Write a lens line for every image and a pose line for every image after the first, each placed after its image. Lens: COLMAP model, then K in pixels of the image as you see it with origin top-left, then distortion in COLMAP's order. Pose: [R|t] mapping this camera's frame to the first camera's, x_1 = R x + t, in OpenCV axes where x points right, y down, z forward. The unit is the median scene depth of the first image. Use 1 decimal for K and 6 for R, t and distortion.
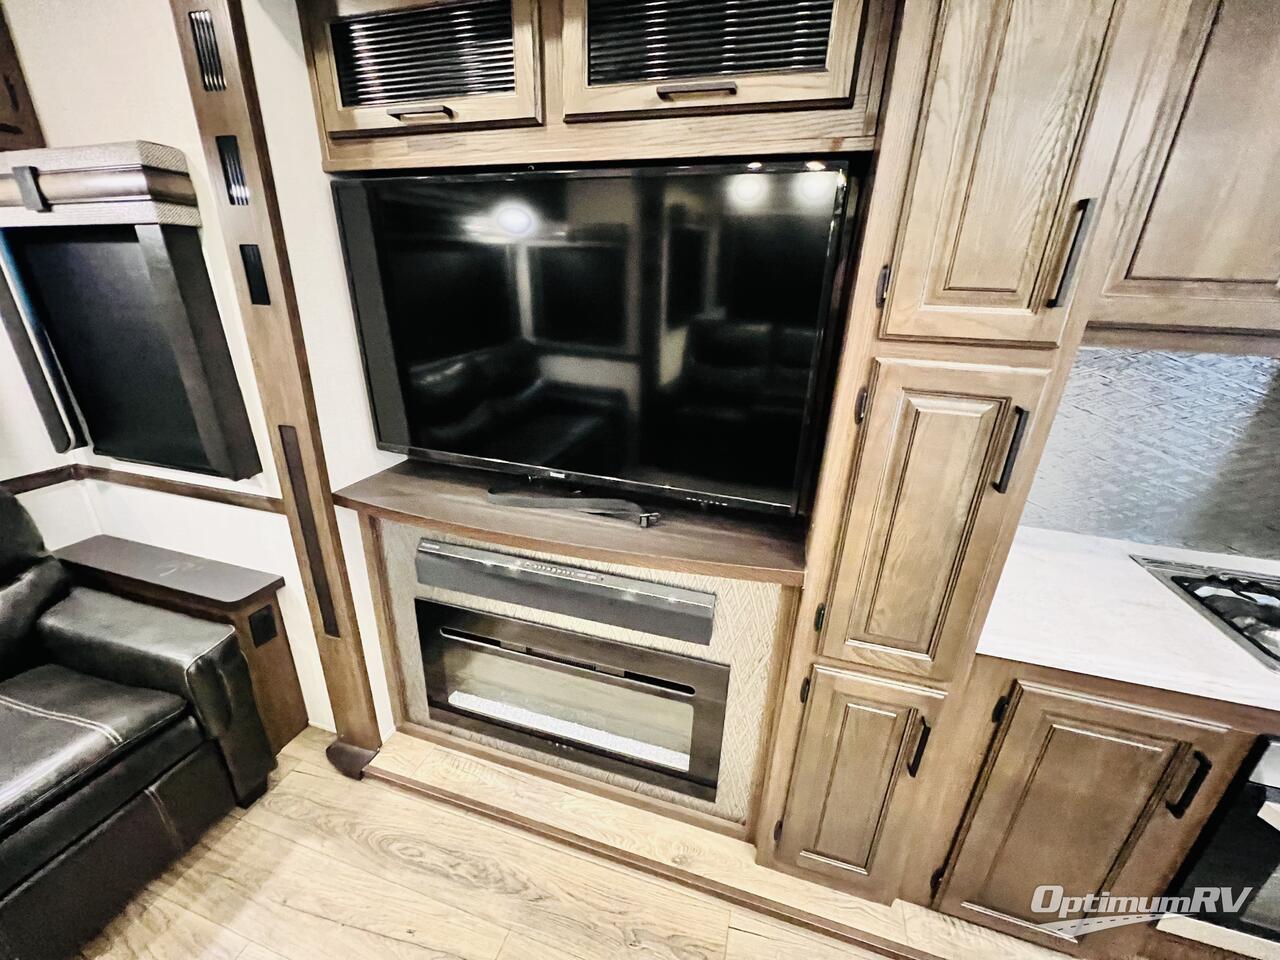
lens RADIAL K [[514.3, 0, 634.4], [0, 514.3, 474.7], [0, 0, 1]] dist [-0.000734, 0.000222]
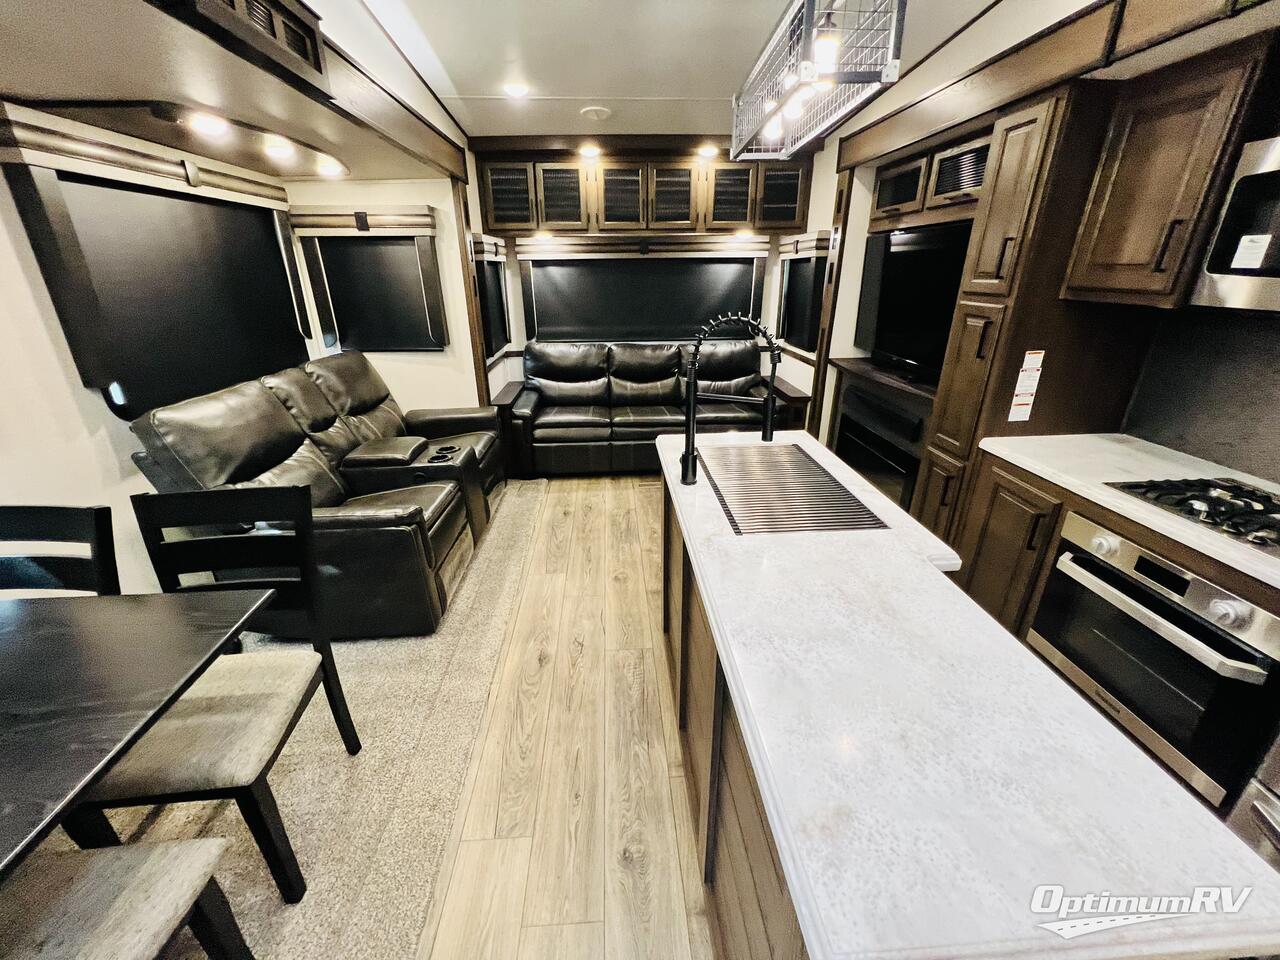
lens RADIAL K [[514.3, 0, 634.5], [0, 514.3, 480.4], [0, 0, 1]] dist [-0.000734, 0.000222]
pose [[0.345981, 0.331181, -0.877848, 1.862863], [-0.315404, 0.922234, 0.223618, 0.401835], [0.883639, 0.199509, 0.423531, -1.000984]]
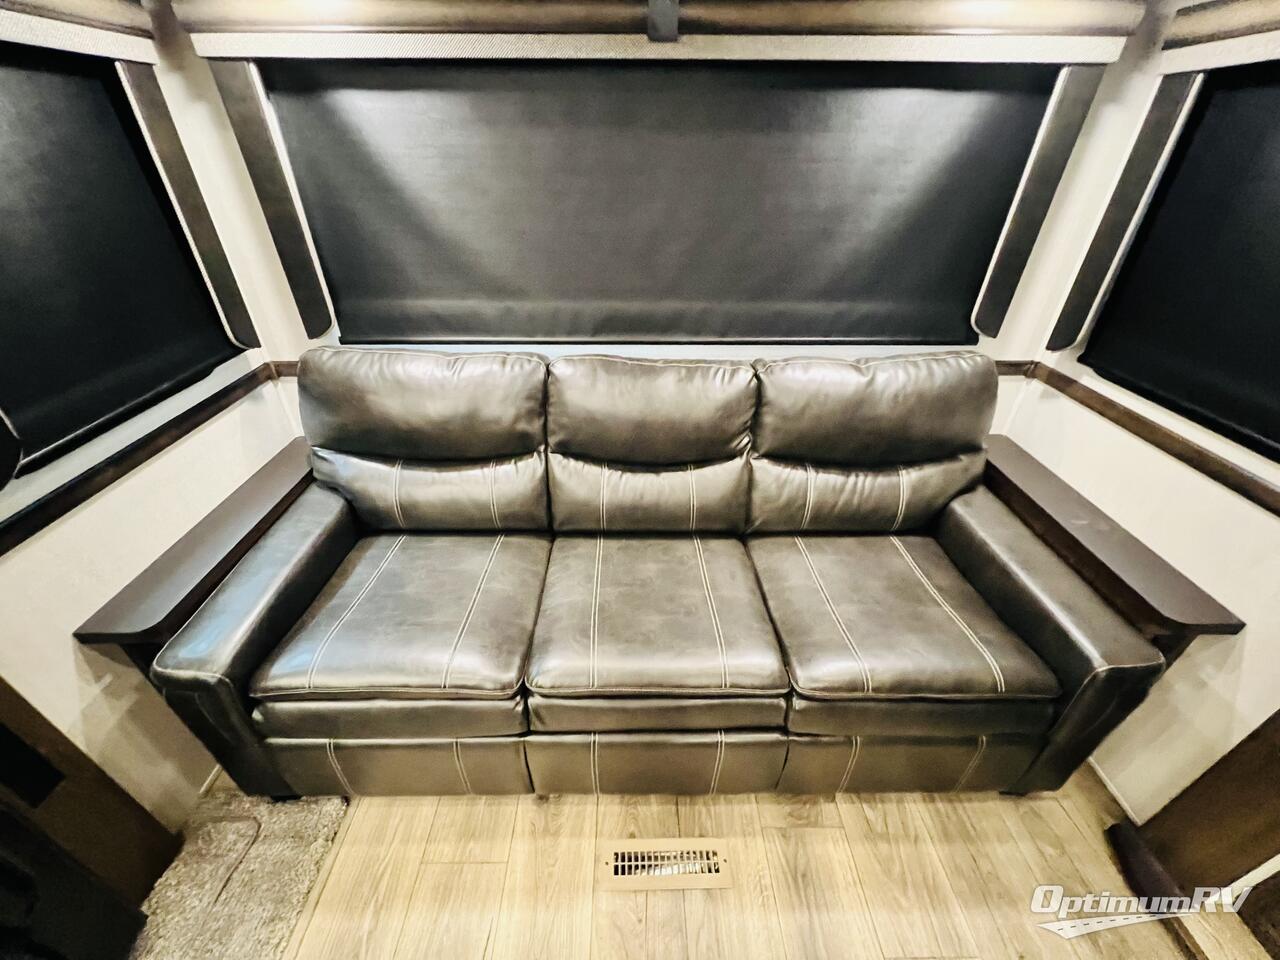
lens RADIAL K [[514.3, 0, 639.2], [0, 514.3, 472.7], [0, 0, 1]] dist [-0.000734, 0.000222]
pose [[0.305902, 0.491580, -0.815336, -0.695843], [-0.336046, 0.857018, 0.390631, 0.048571], [0.890784, 0.154495, 0.427357, -0.034185]]
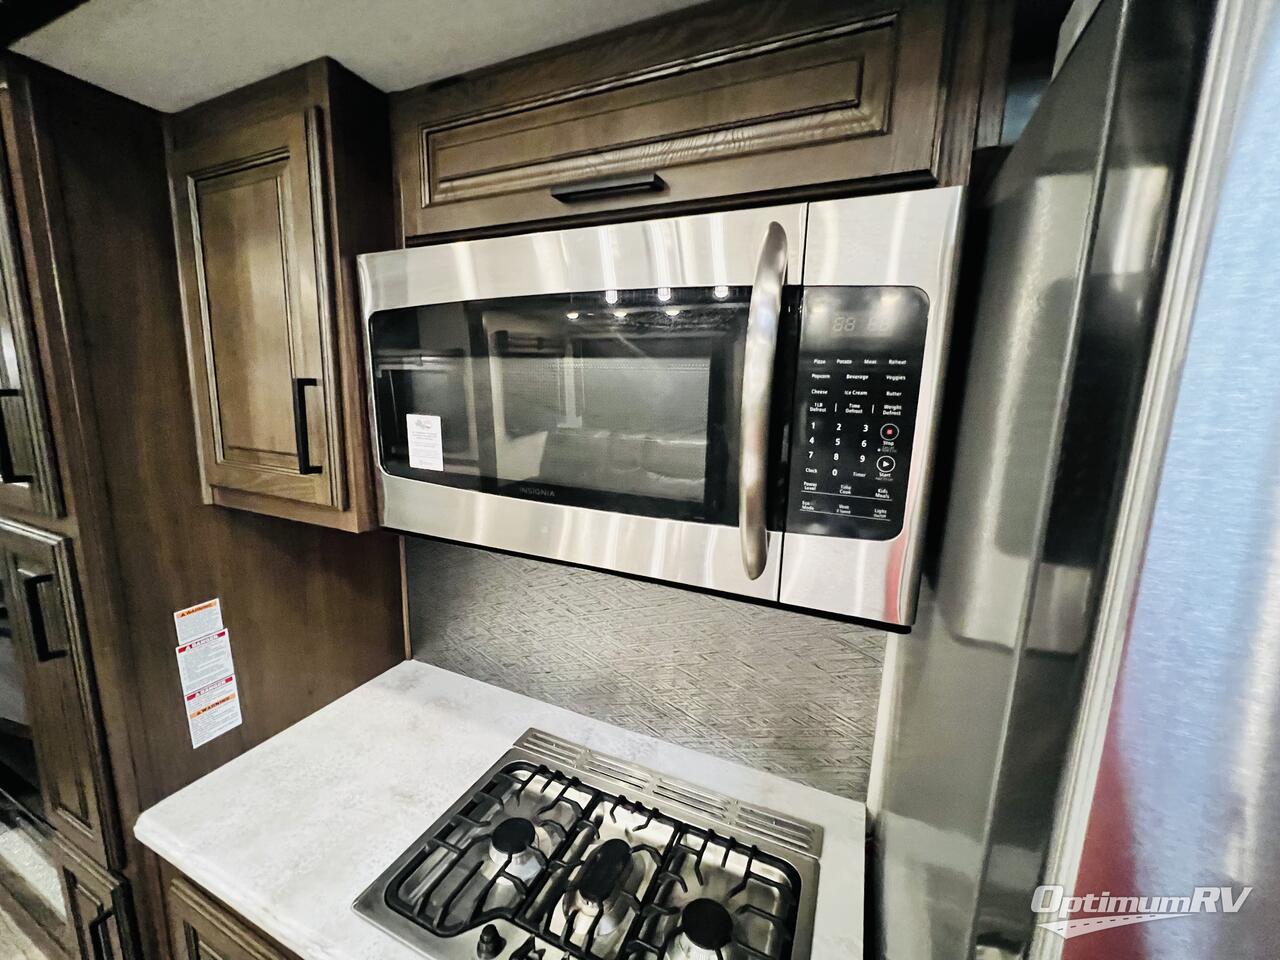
lens RADIAL K [[514.3, 0, 633.4], [0, 514.3, 477.8], [0, 0, 1]] dist [-0.000734, 0.000222]
pose [[0.990920, 0.018999, -0.133104, 1.475397], [-0.044726, 0.980165, -0.193069, -0.126339], [0.126796, 0.197269, 0.972115, 0.096288]]
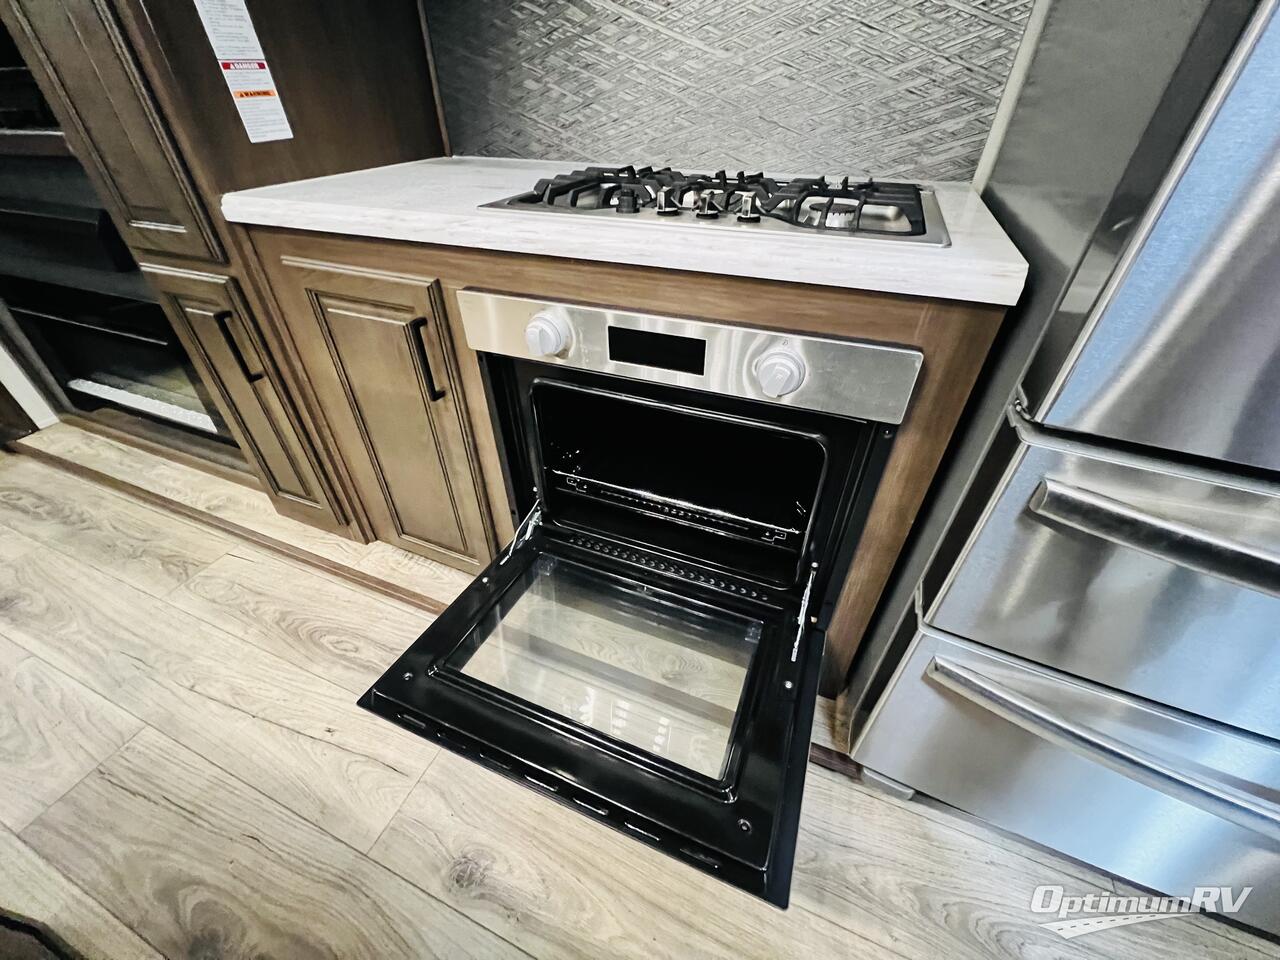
lens RADIAL K [[514.3, 0, 634.4], [0, 514.3, 479.9], [0, 0, 1]] dist [-0.000734, 0.000222]
pose [[0.993976, 0.036055, -0.103493, 1.316629], [-0.005324, 0.959104, 0.283005, 0.467266], [0.109464, -0.280749, 0.953519, 0.100598]]
